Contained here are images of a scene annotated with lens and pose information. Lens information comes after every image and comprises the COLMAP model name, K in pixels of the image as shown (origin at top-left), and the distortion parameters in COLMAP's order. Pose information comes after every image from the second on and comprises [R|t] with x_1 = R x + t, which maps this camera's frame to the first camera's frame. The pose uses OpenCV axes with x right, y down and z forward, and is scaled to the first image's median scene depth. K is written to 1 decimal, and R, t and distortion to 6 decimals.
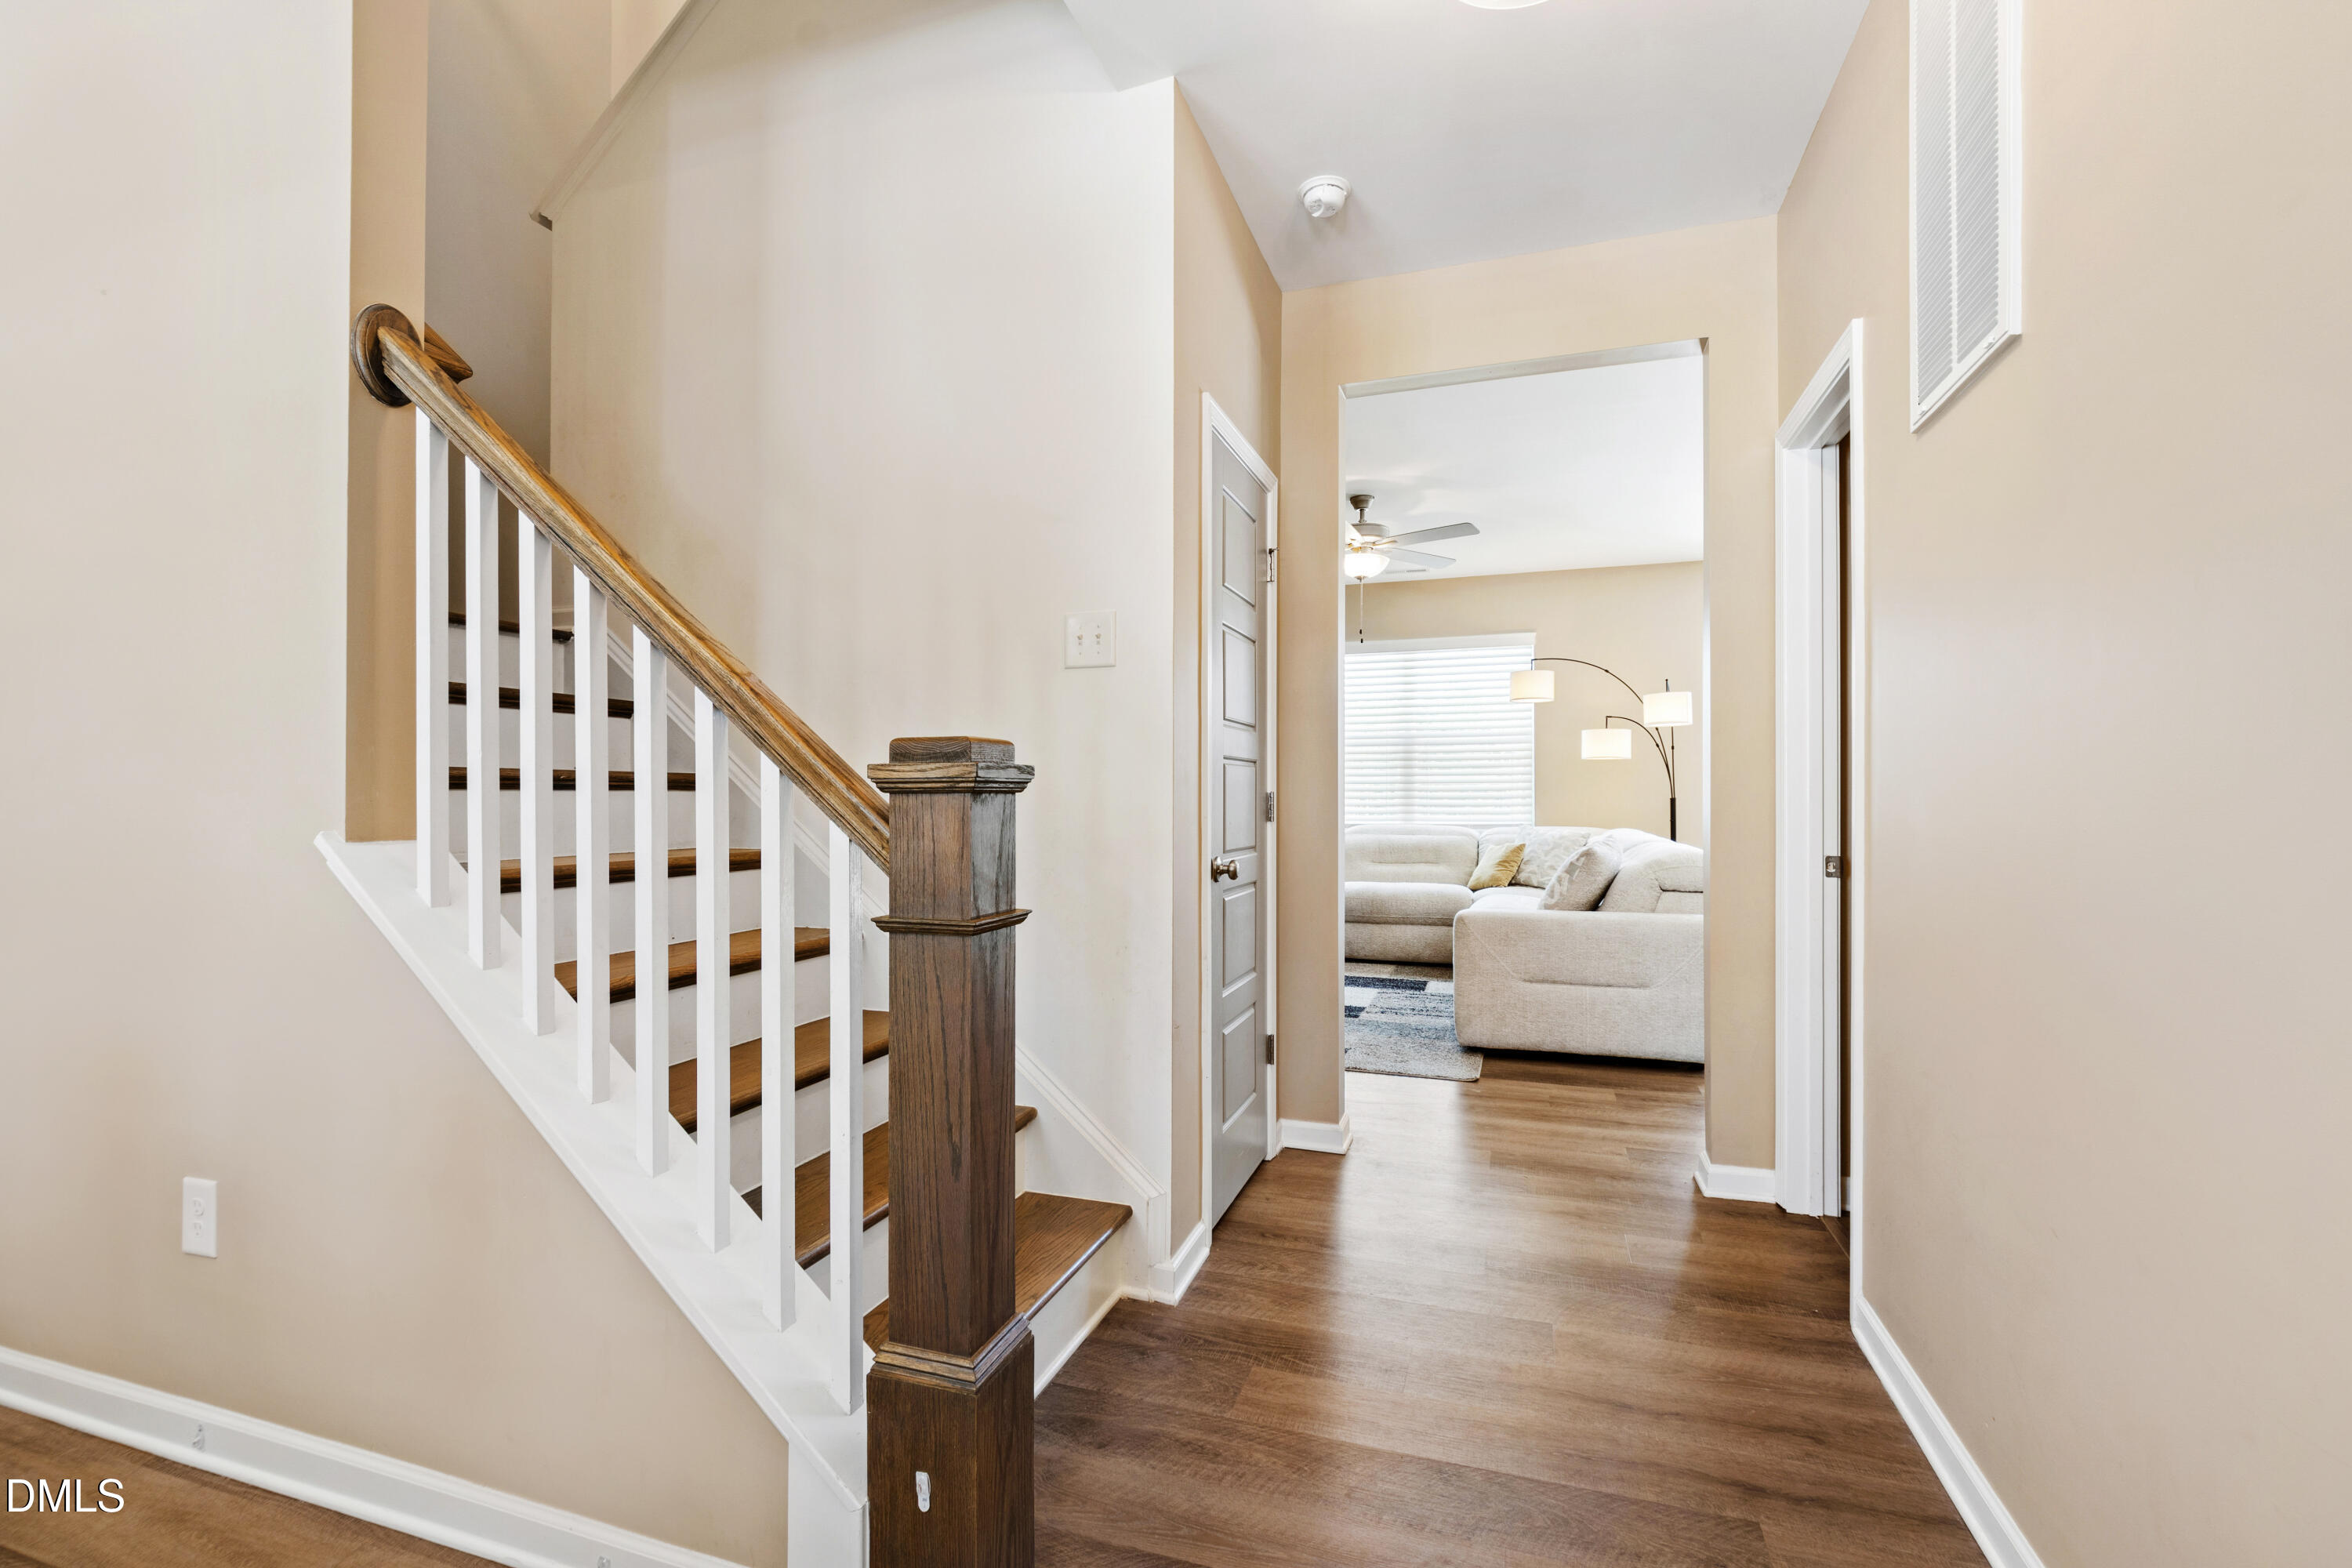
lens RADIAL K [[1042.9, 0, 1175.2], [0, 1042.9, 787.6], [0, 0, 1]] dist [-0.005067, 0.002512]
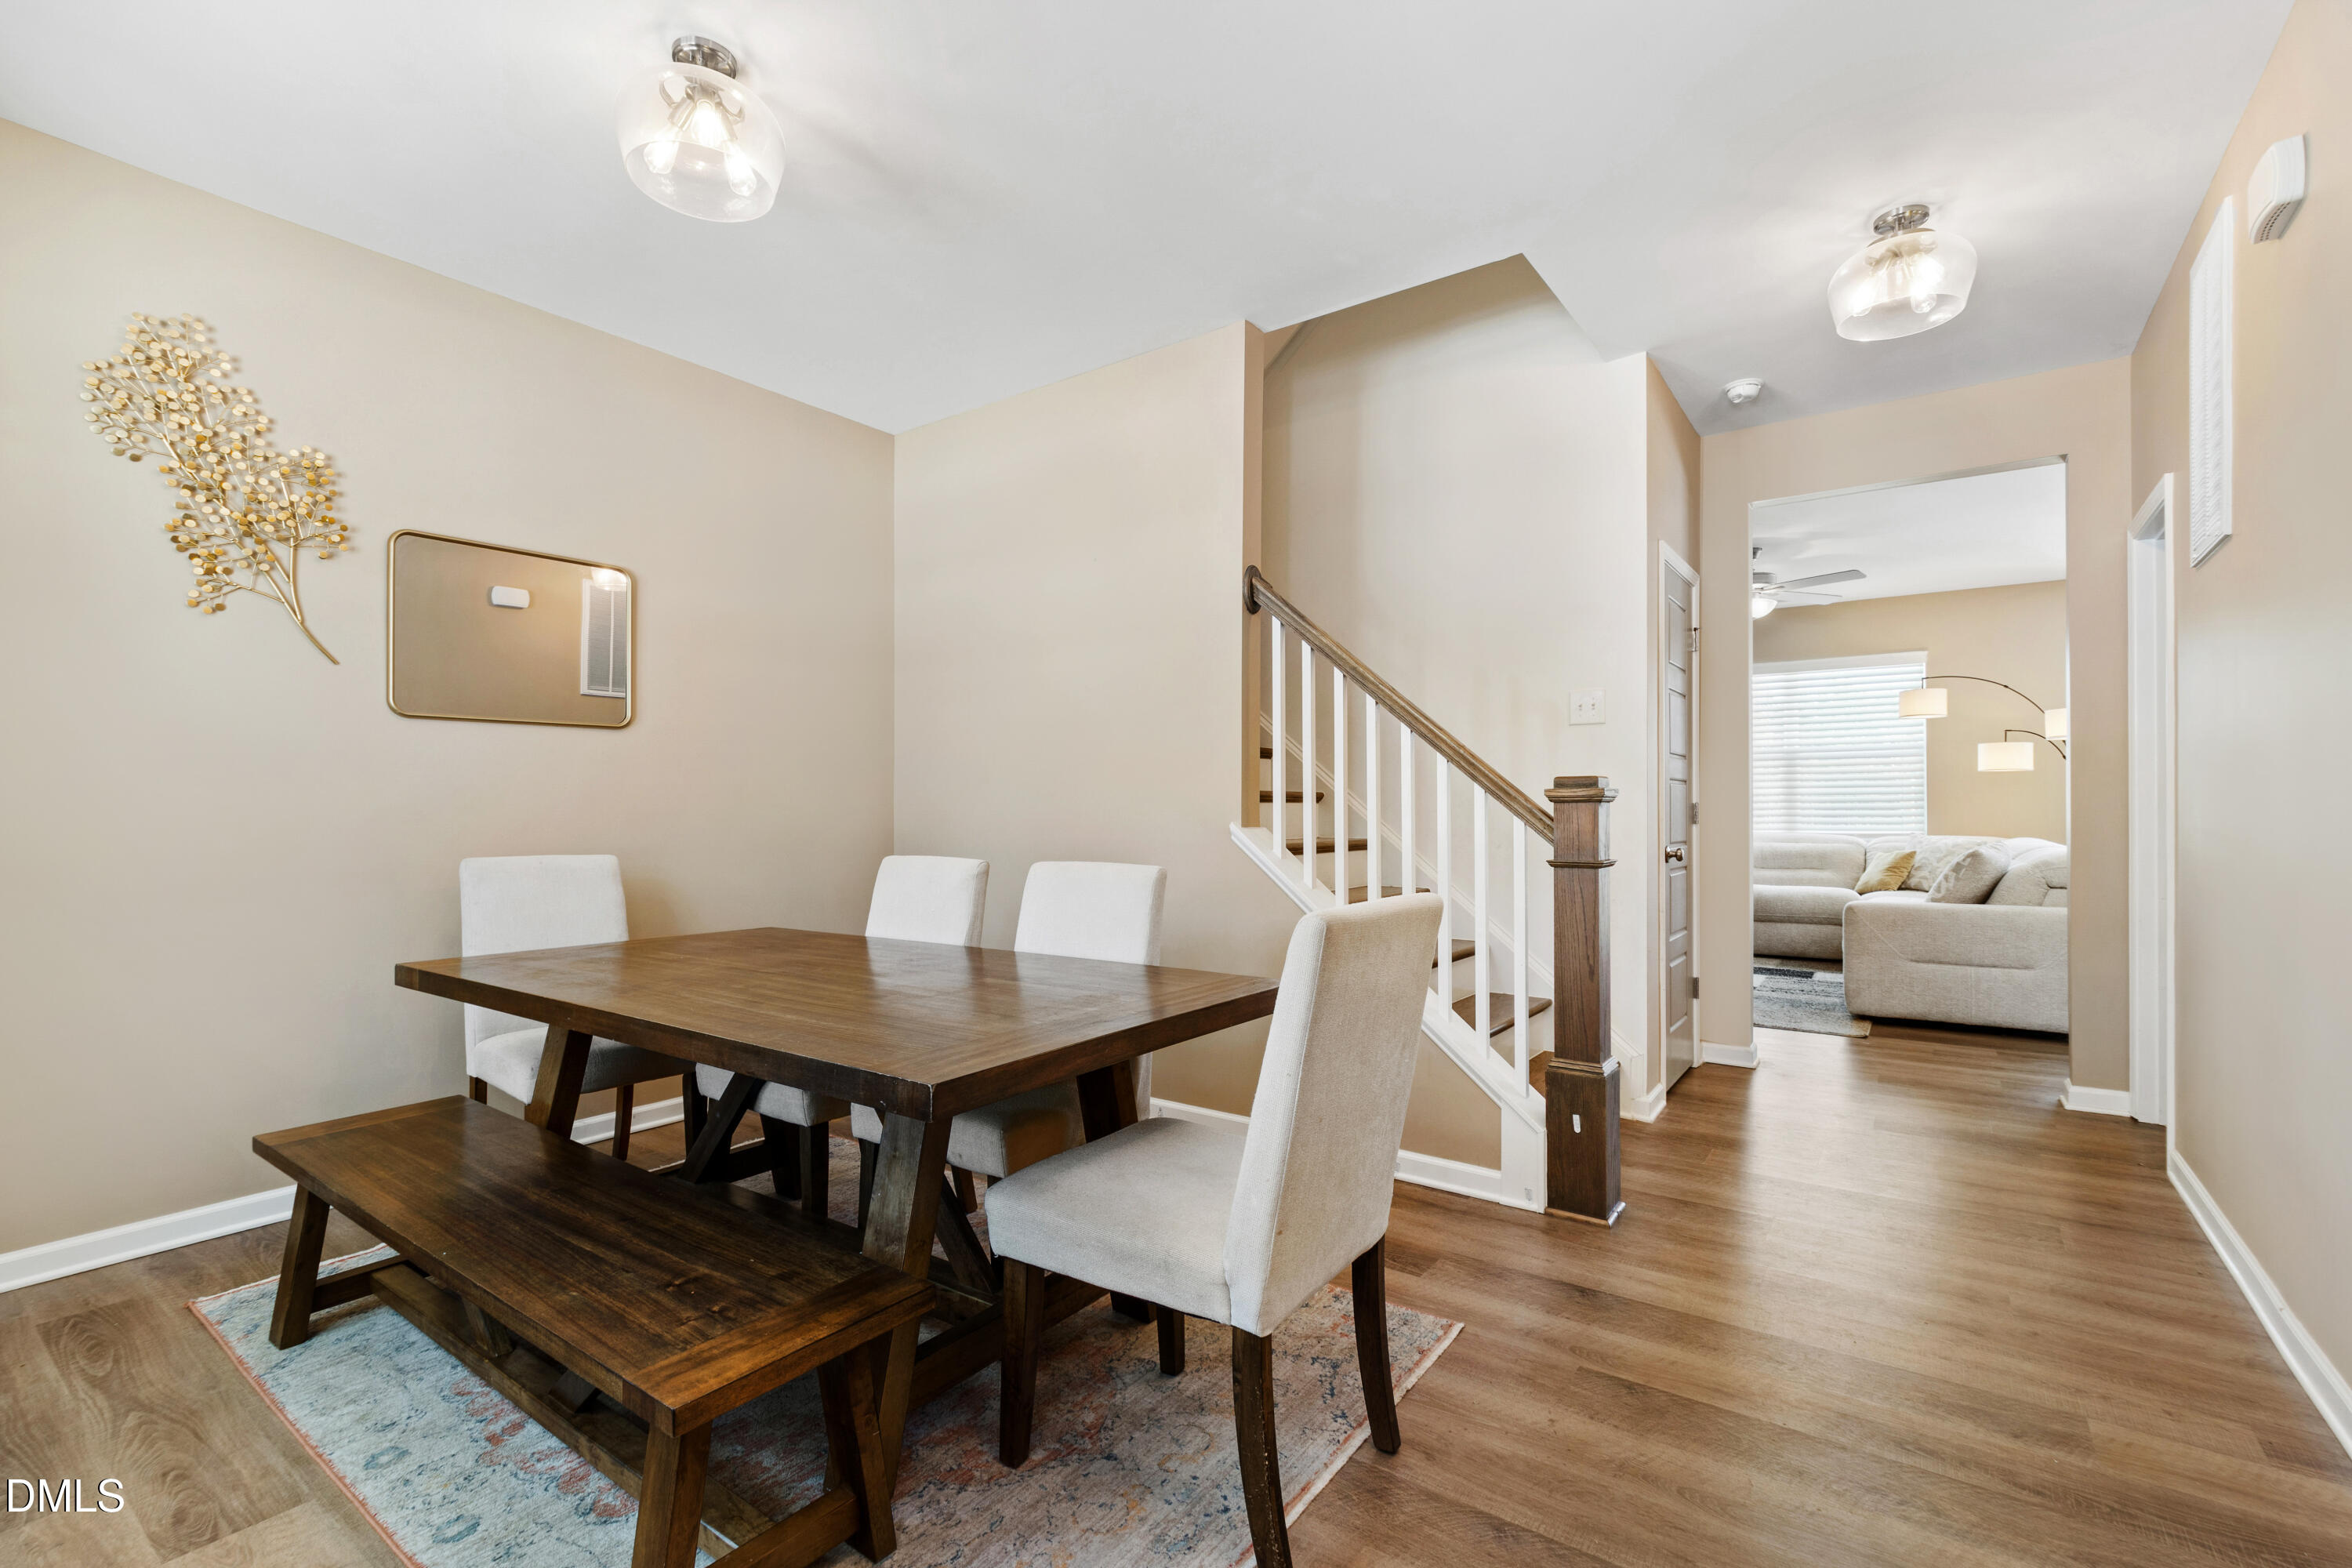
lens RADIAL K [[1042.9, 0, 1175.9], [0, 1042.9, 803.2], [0, 0, 1]] dist [-0.005067, 0.002512]
pose [[0.955117, -0.003114, -0.296211, -0.161805], [0.003641, 0.999993, 0.001226, 0.000677], [0.296205, -0.002249, 0.955122, -0.541950]]
